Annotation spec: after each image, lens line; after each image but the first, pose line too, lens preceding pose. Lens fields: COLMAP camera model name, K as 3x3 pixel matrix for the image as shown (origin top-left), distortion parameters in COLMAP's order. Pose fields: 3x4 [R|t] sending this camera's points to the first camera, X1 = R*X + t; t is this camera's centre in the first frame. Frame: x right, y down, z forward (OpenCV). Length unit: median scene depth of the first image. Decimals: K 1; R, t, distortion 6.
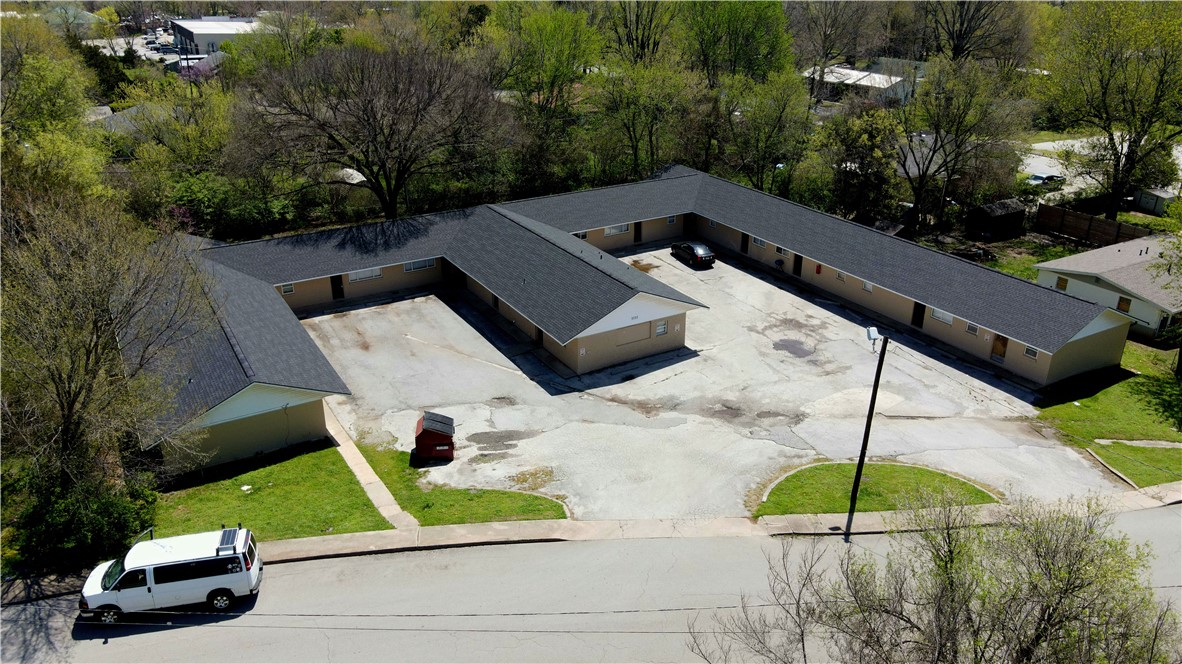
lens RADIAL K [[867.2, 0, 592.9], [0, 867.2, 328.1], [0, 0, 1]] dist [0.000560, 0.005058]
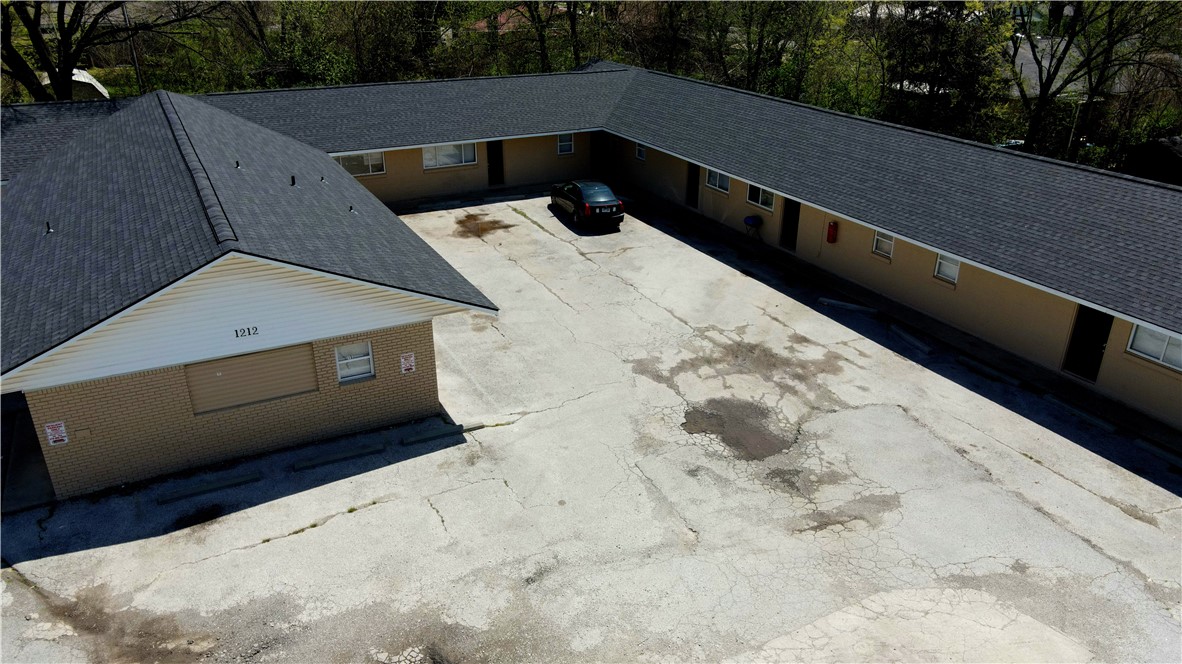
lens RADIAL K [[867.2, 0, 591.9], [0, 867.2, 343.7], [0, 0, 1]] dist [0.000560, 0.005058]
pose [[0.997883, 0.029256, -0.058091, 0.185098], [-0.028575, 0.999513, 0.012507, -0.014305], [0.058429, -0.010821, 0.998233, 0.618086]]
